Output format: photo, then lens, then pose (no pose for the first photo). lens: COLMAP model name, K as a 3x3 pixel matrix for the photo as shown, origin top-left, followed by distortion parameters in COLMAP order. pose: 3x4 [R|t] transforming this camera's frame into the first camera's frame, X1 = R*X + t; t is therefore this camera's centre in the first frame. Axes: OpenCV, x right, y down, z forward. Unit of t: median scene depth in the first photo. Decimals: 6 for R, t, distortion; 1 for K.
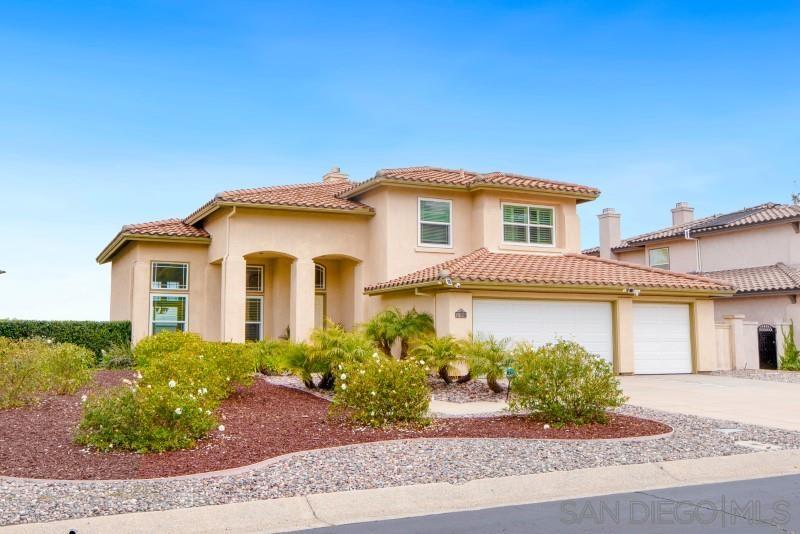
lens RADIAL K [[775.3, 0, 400.0], [0, 775.3, 267.0], [0, 0, 1]] dist [-0.000987, -0.000471]
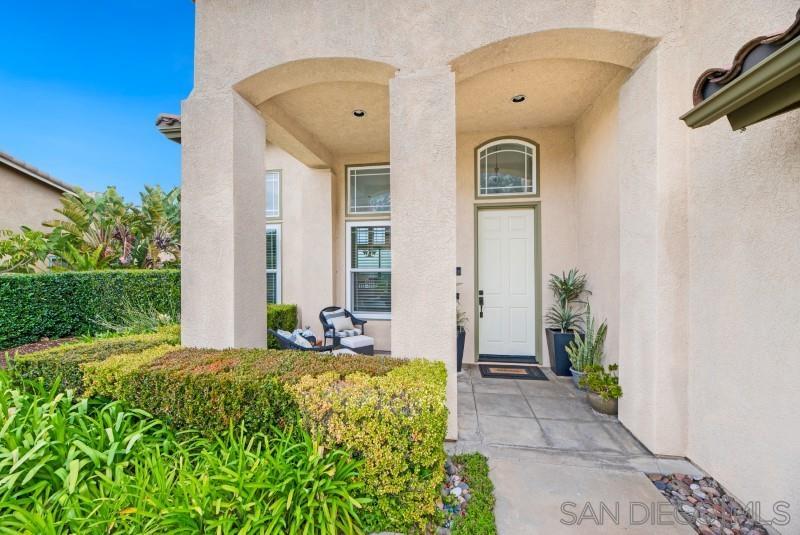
lens RADIAL K [[324.2, 0, 397.9], [0, 324.2, 270.2], [0, 0, 1]] dist [-0.000831, 0.000146]
pose [[0.806543, -0.003077, -0.591167, -0.054739], [0.063838, 0.994592, 0.081919, 0.056128], [0.587718, -0.103810, 0.802378, 0.862241]]
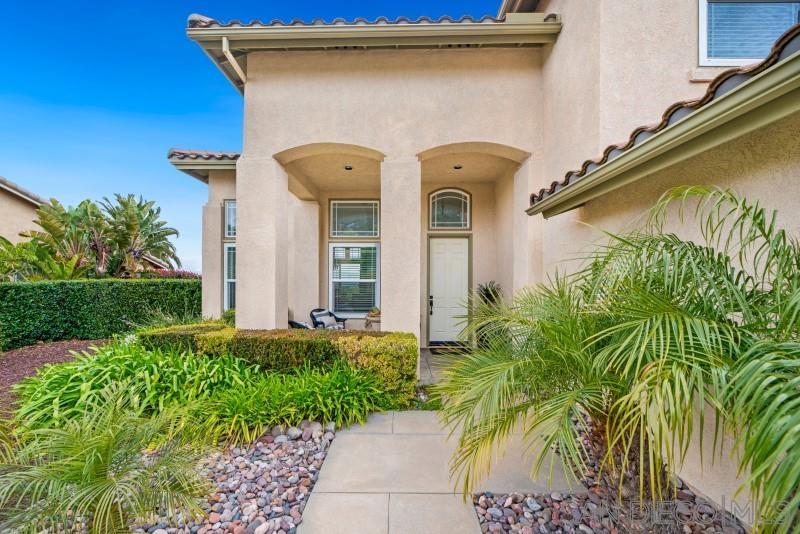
lens RADIAL K [[330.3, 0, 388.2], [0, 330.3, 288.4], [0, 0, 1]] dist [0.000799, 0.000097]
pose [[0.881189, 0.009974, -0.472658, -0.028540], [0.044370, 0.993620, 0.103688, 0.050565], [0.470677, -0.112341, 0.875125, 0.781447]]
